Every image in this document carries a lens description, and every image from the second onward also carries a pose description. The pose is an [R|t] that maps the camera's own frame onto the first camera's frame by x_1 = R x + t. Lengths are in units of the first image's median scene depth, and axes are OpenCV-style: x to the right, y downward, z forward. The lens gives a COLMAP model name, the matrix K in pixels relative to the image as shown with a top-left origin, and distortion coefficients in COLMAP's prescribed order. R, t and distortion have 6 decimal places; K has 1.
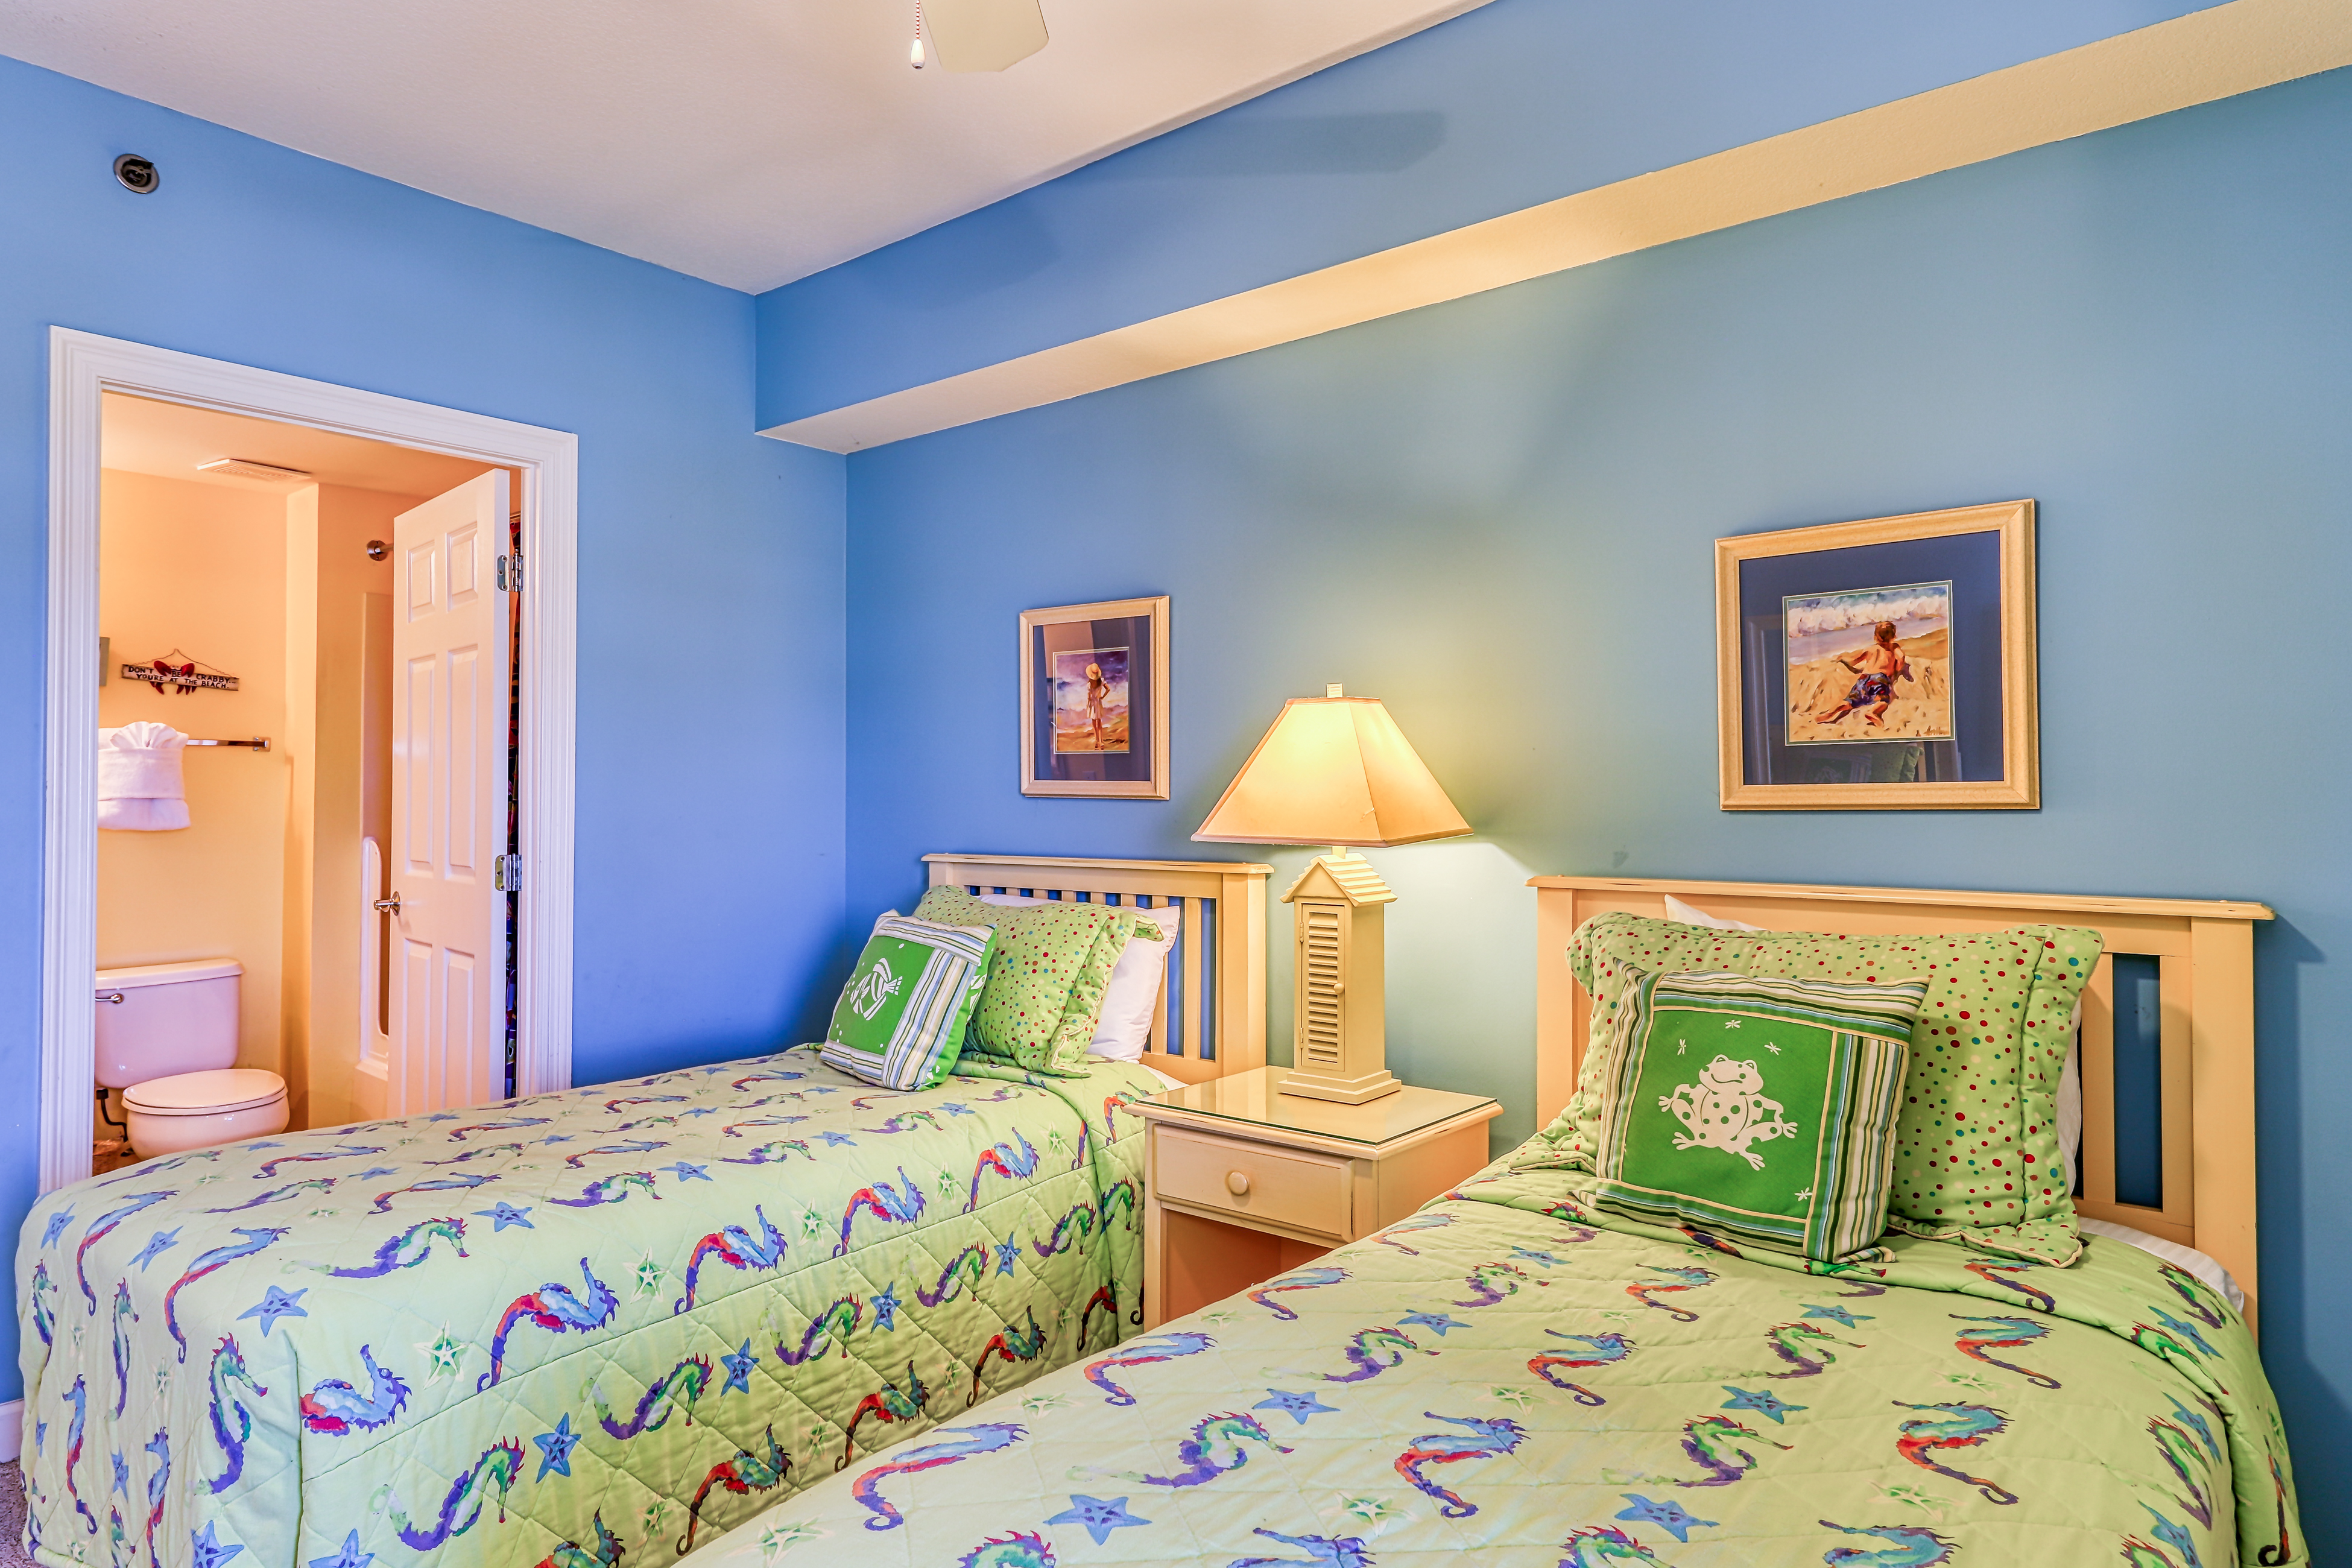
lens RADIAL K [[1398.1, 0, 1172.7], [0, 1398.1, 784.3], [0, 0, 1]] dist [0.028478, 0.001469]
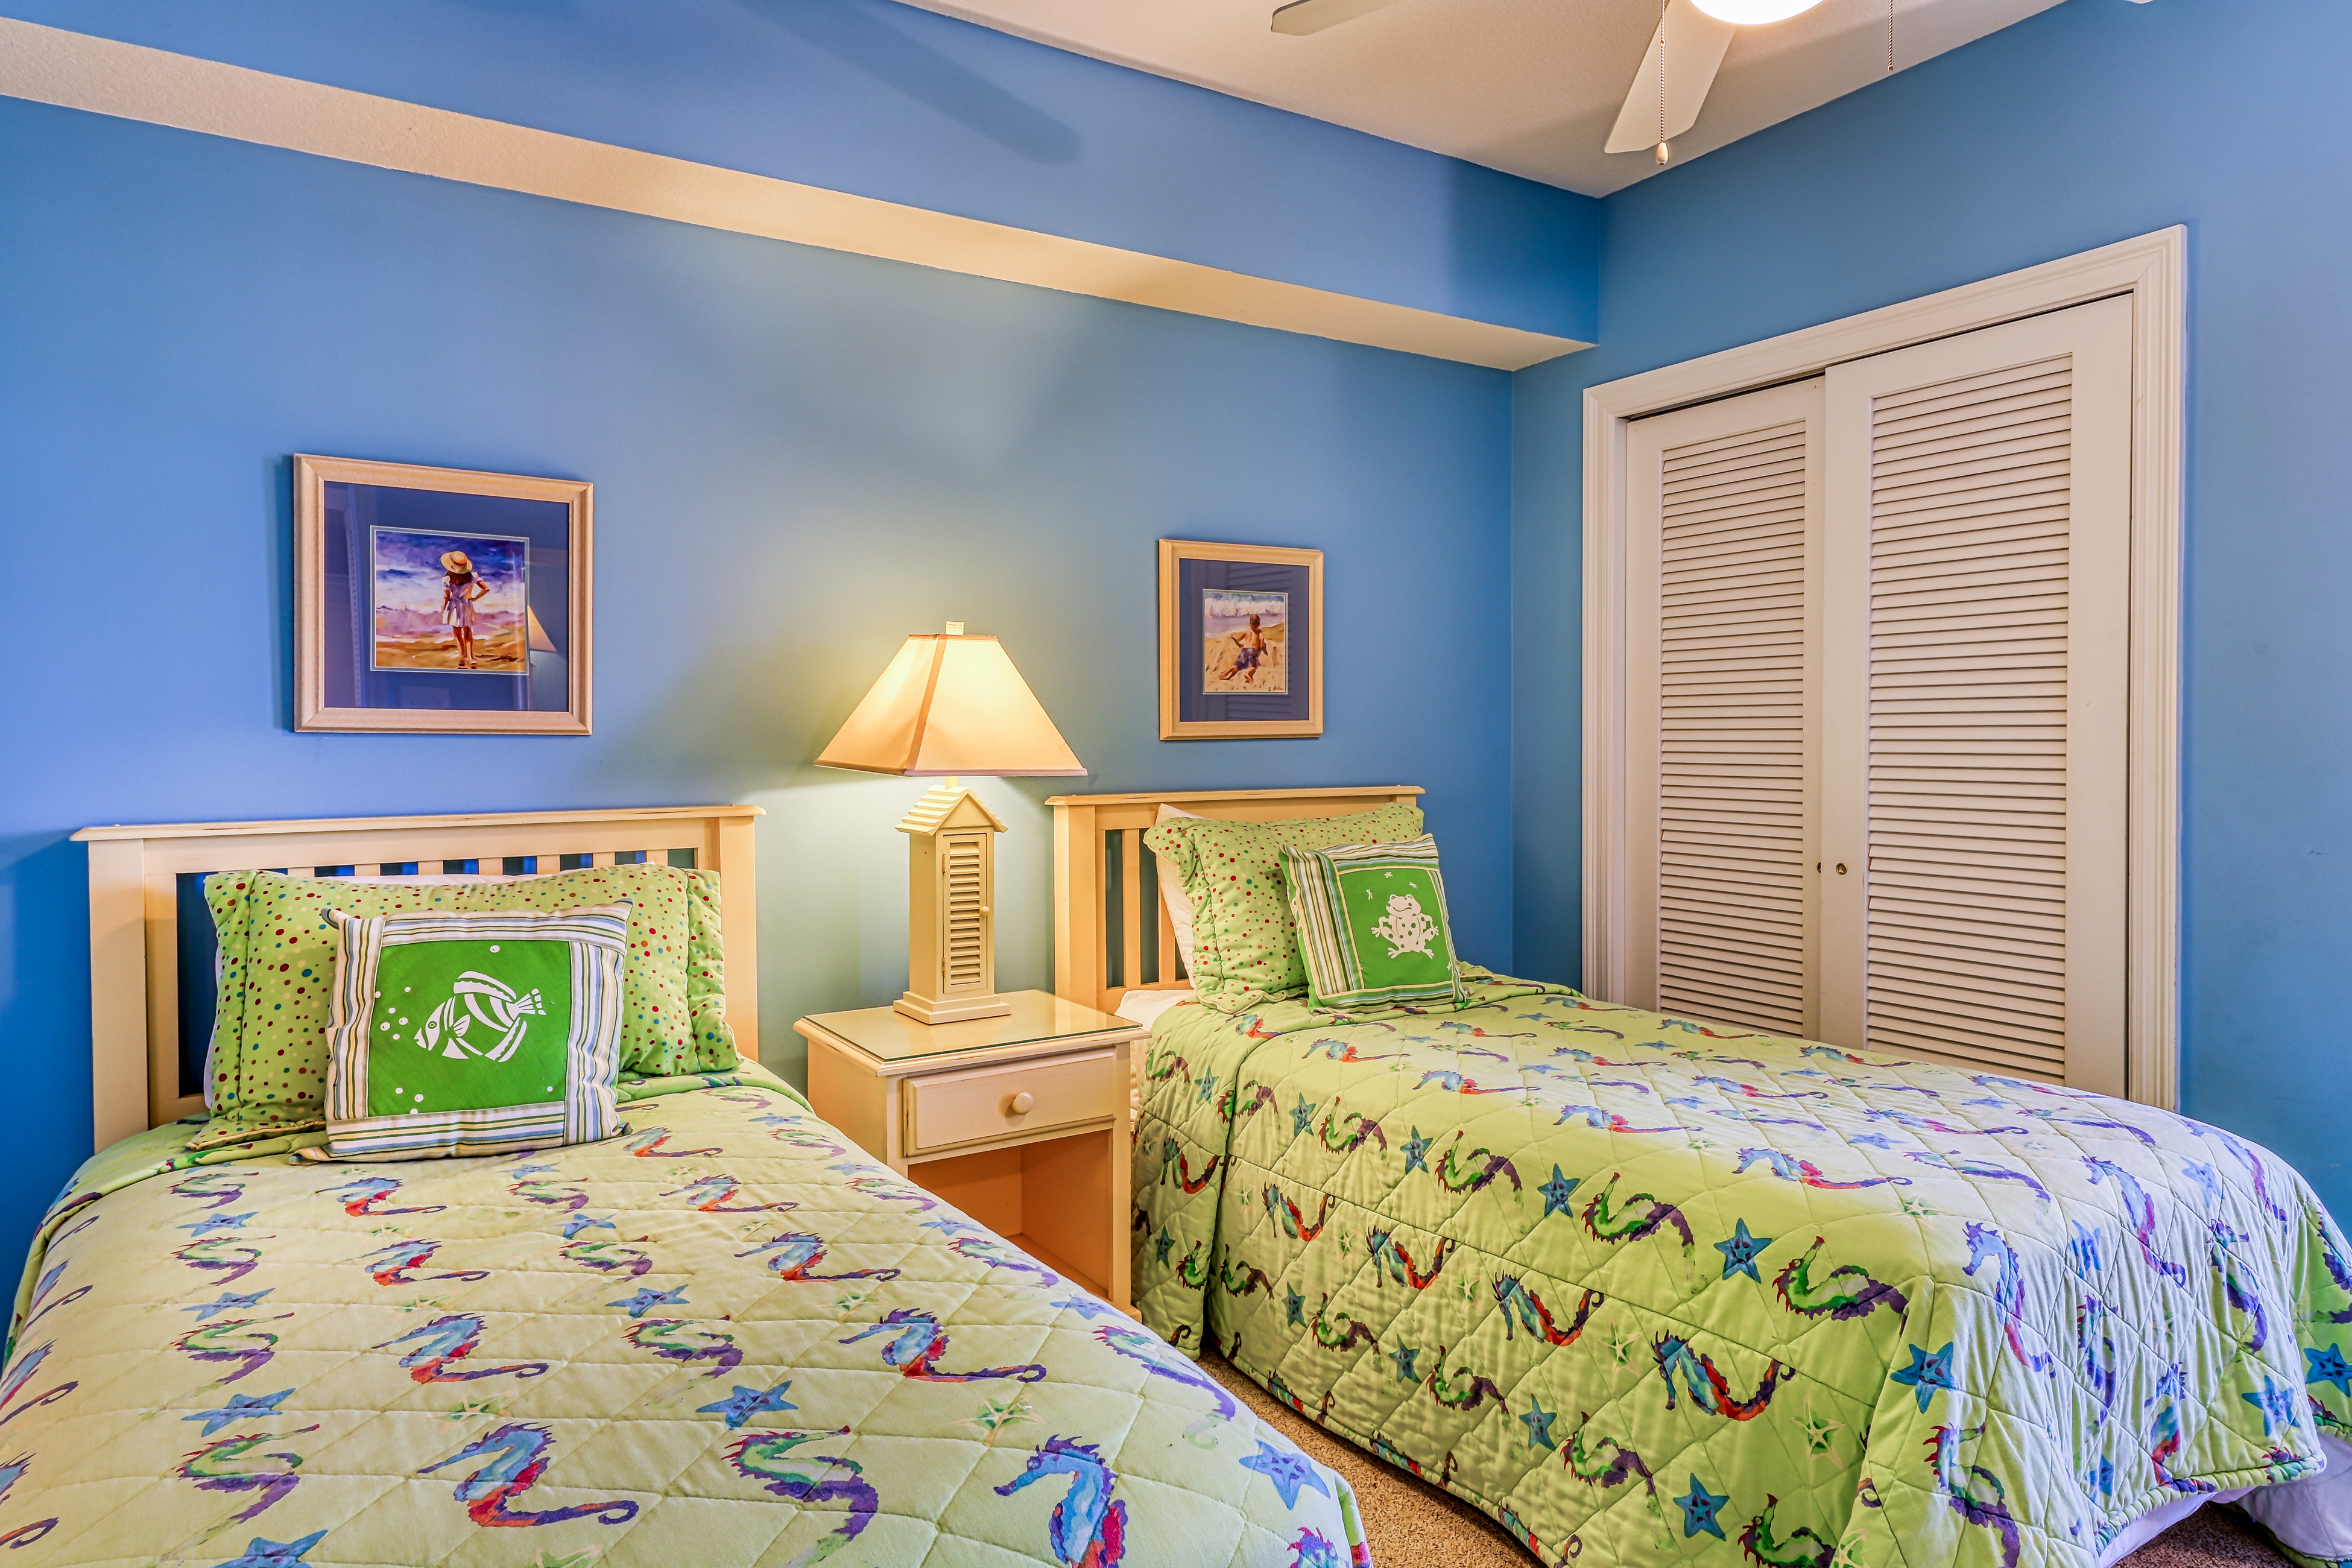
lens RADIAL K [[1398.1, 0, 1173.8], [0, 1398.1, 760.7], [0, 0, 1]] dist [0.028478, 0.001469]
pose [[0.322885, -0.018024, 0.946266, -0.824760], [-0.002916, 0.999795, 0.020039, 0.010104], [-0.946434, -0.009230, 0.322767, 0.522178]]
